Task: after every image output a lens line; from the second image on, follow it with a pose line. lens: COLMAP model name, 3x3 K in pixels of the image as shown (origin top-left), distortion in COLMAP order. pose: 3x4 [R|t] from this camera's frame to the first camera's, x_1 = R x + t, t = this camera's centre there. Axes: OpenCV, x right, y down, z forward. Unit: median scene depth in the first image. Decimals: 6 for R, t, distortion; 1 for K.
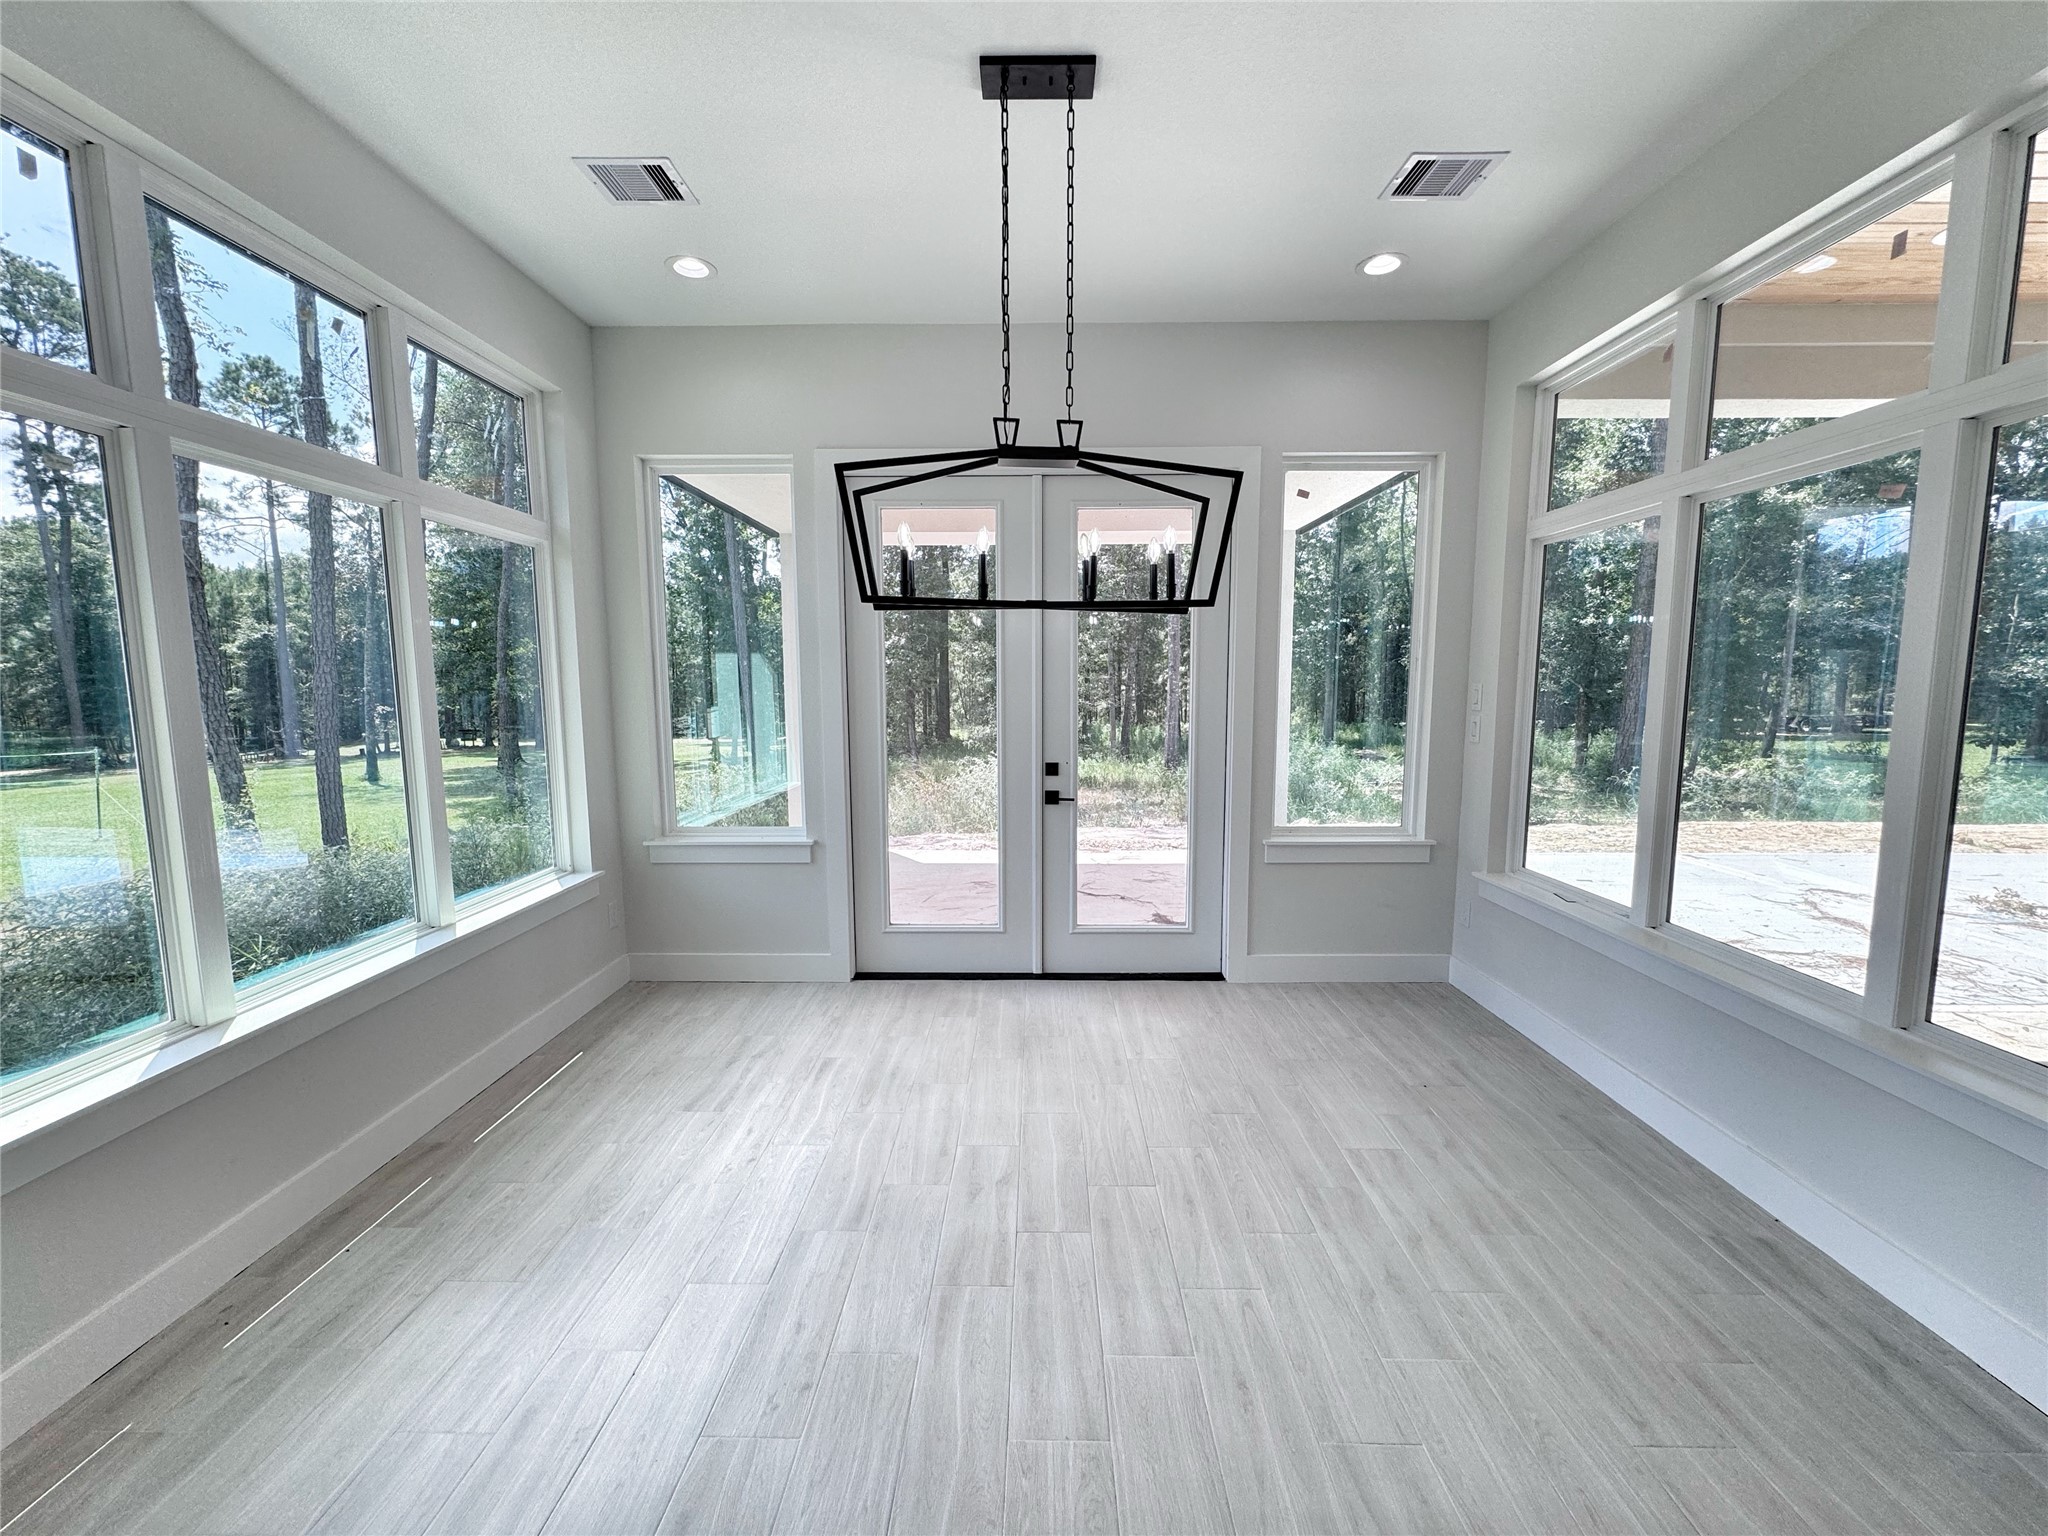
lens RADIAL K [[818.6, 0, 1037.8], [0, 818.6, 776.0], [0, 0, 1]] dist [-0.001266, -0.000006]
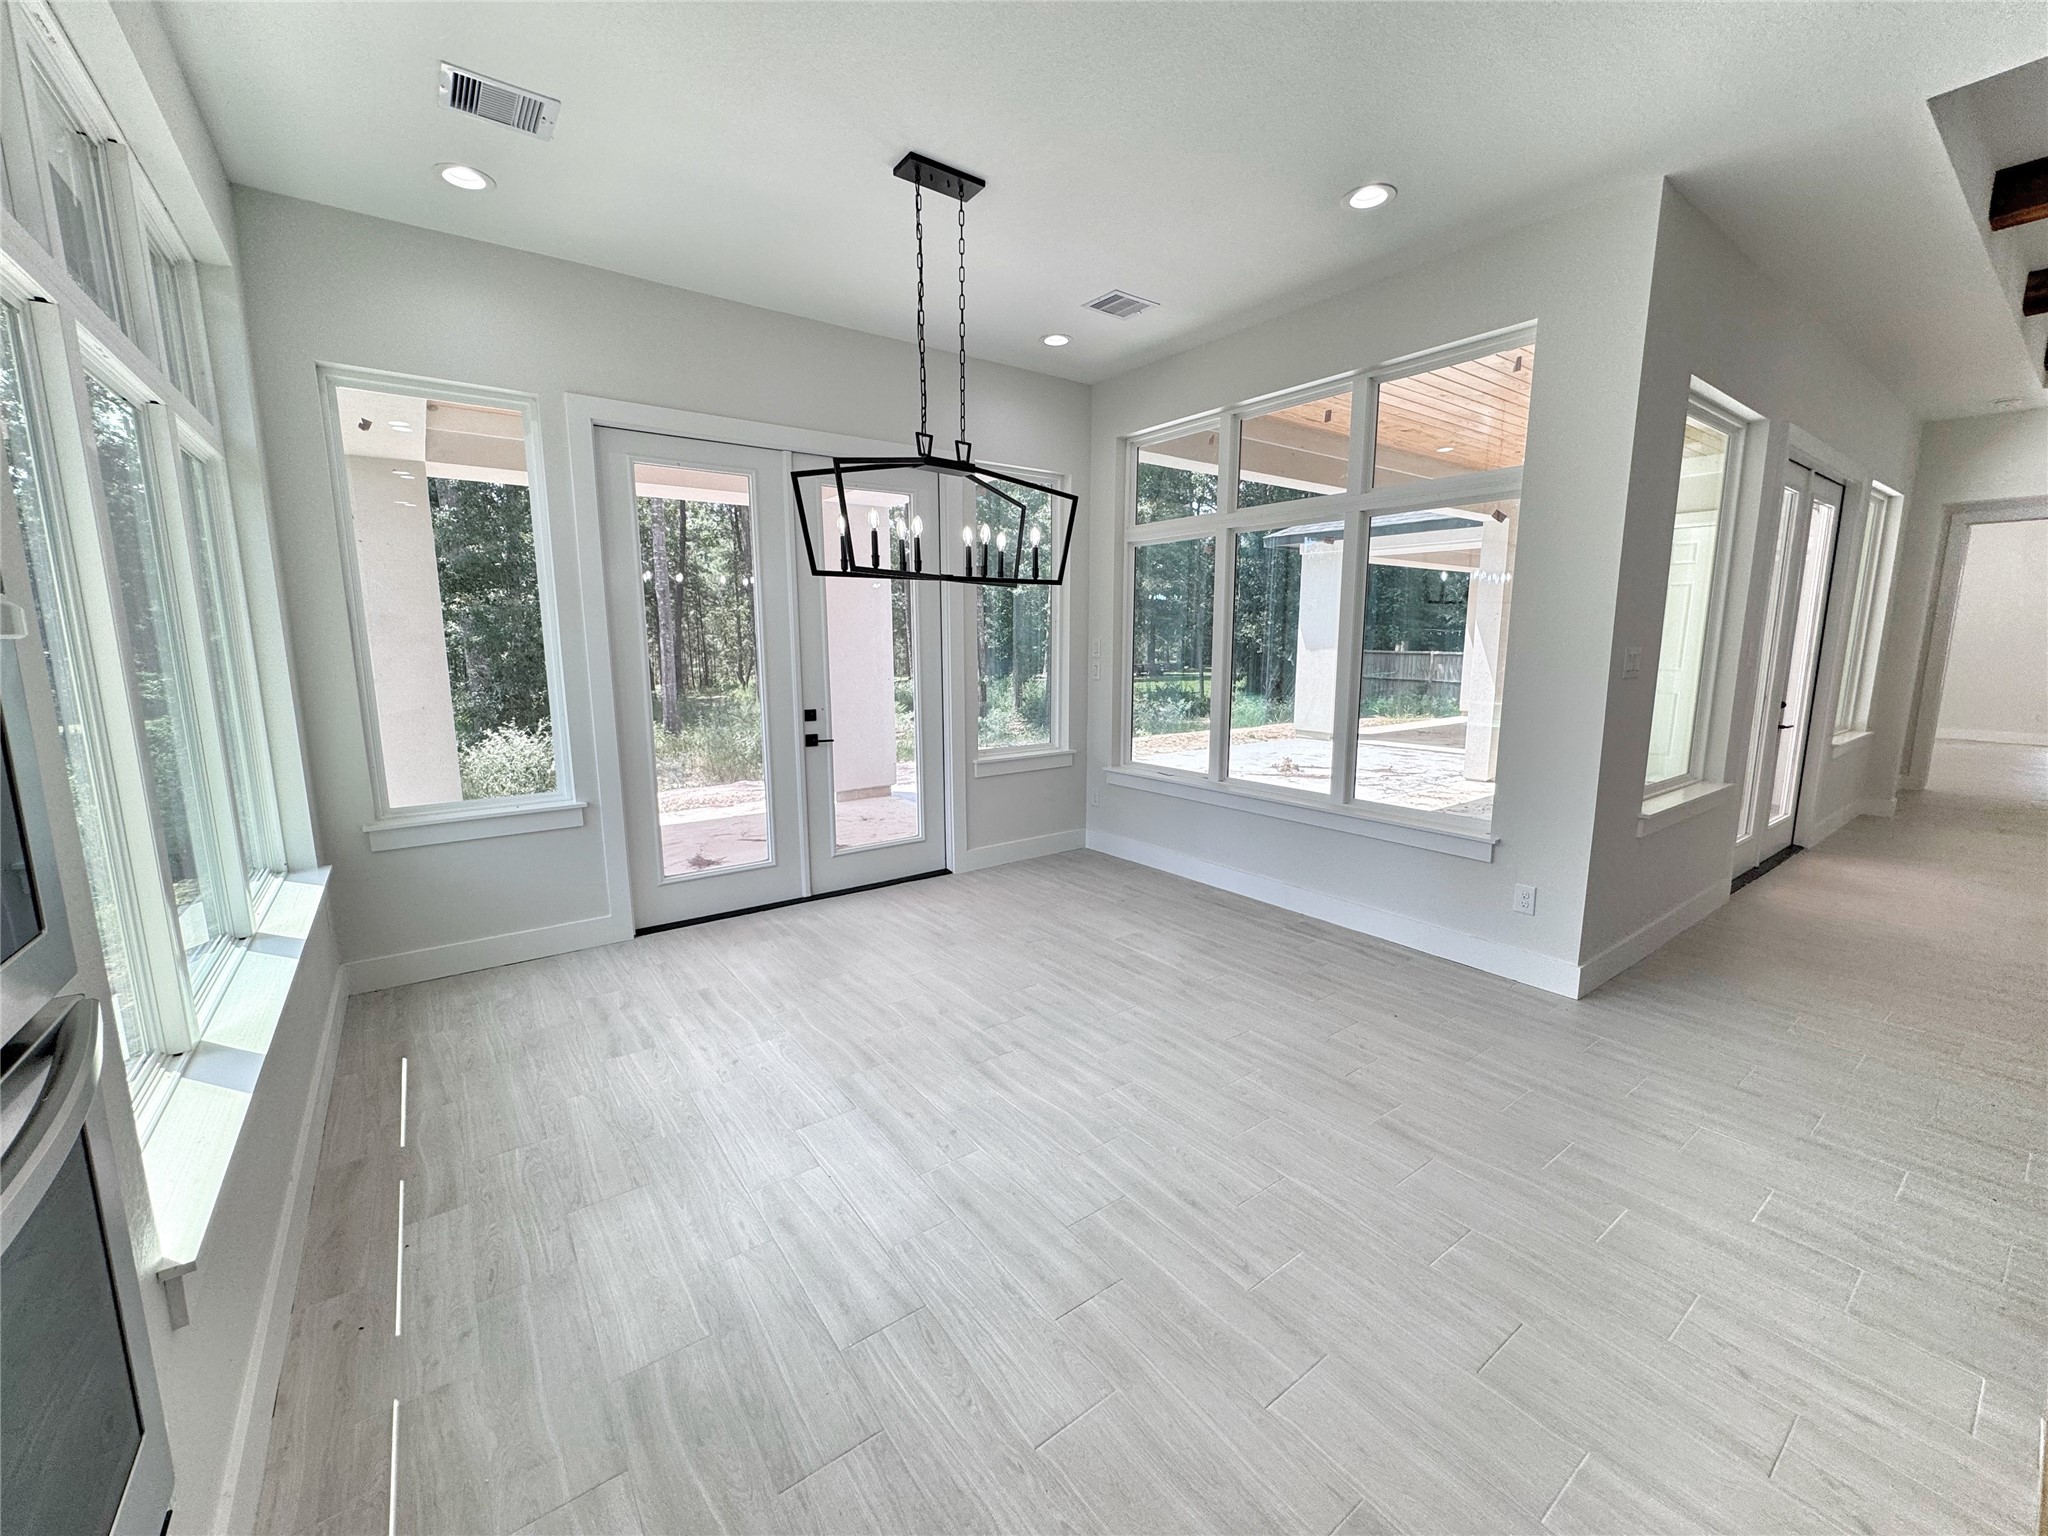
lens RADIAL K [[818.6, 0, 1028.8], [0, 818.6, 783.7], [0, 0, 1]] dist [-0.001266, -0.000006]
pose [[0.794562, -0.106672, 0.597740, -0.593433], [0.072335, 0.994066, 0.081247, 0.021253], [-0.602860, -0.021318, 0.797562, -0.127085]]
